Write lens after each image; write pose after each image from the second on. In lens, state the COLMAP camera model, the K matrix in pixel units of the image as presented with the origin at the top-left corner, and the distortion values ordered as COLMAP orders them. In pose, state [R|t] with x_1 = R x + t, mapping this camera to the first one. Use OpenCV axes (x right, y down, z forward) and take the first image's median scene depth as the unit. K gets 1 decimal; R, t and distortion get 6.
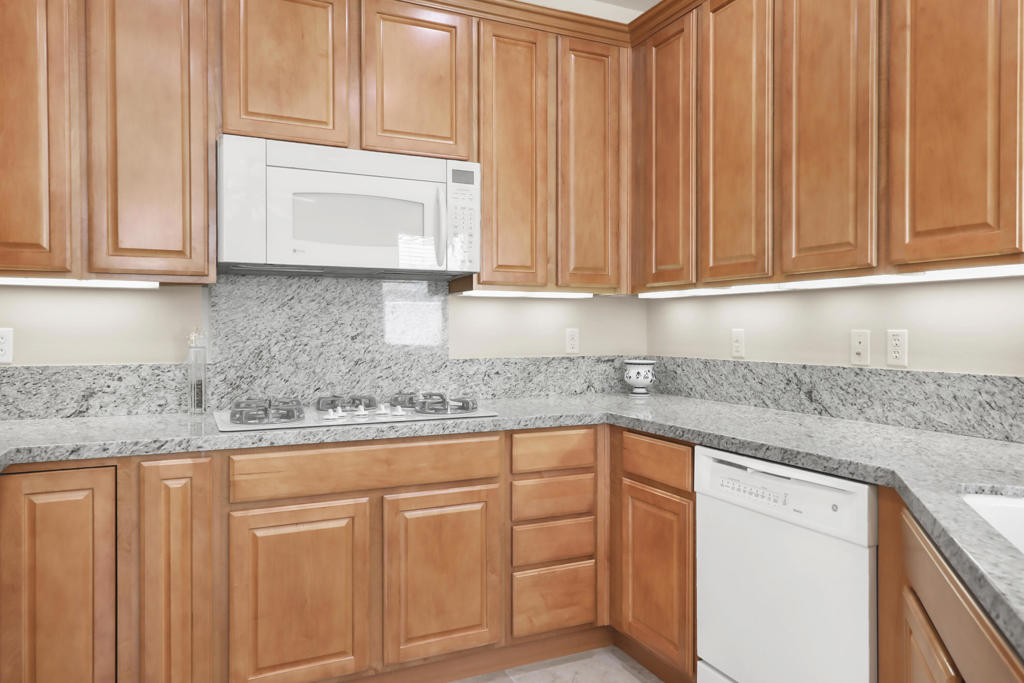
lens RADIAL K [[709.0, 0, 511.9], [0, 709.0, 356.7], [0, 0, 1]] dist [0.002244, 0.000926]
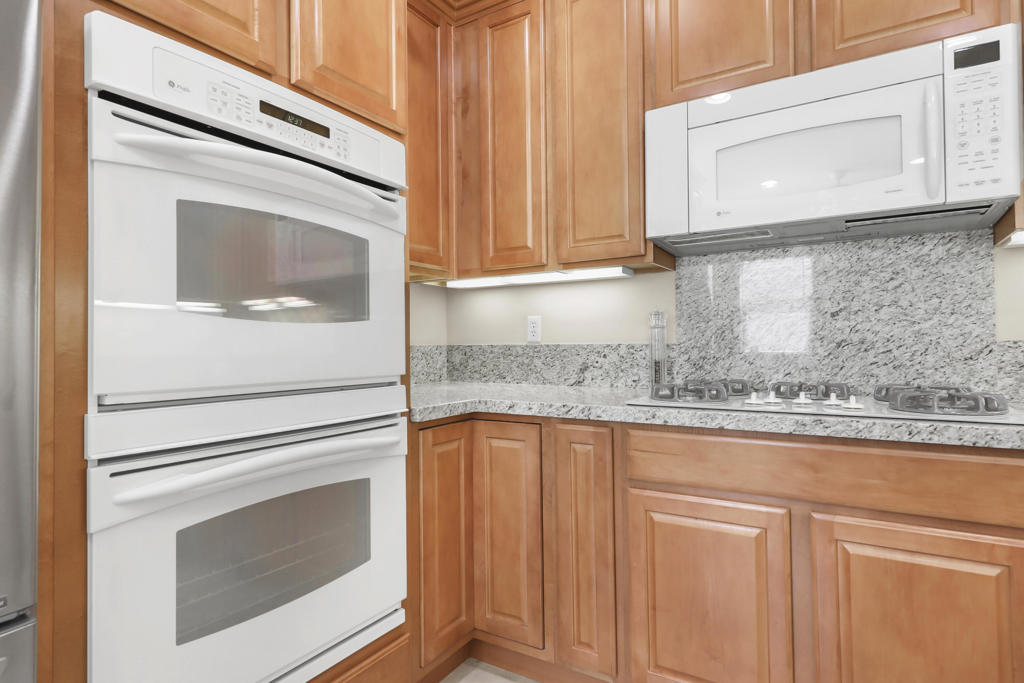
lens RADIAL K [[547.8, 0, 512.0], [0, 547.8, 341.5], [0, 0, 1]] dist [0.005965, 0.000880]
pose [[0.535797, -0.011417, -0.844269, 0.138739], [-0.024935, 0.999259, -0.029338, 0.039599], [0.843978, 0.036771, 0.535115, 0.404344]]
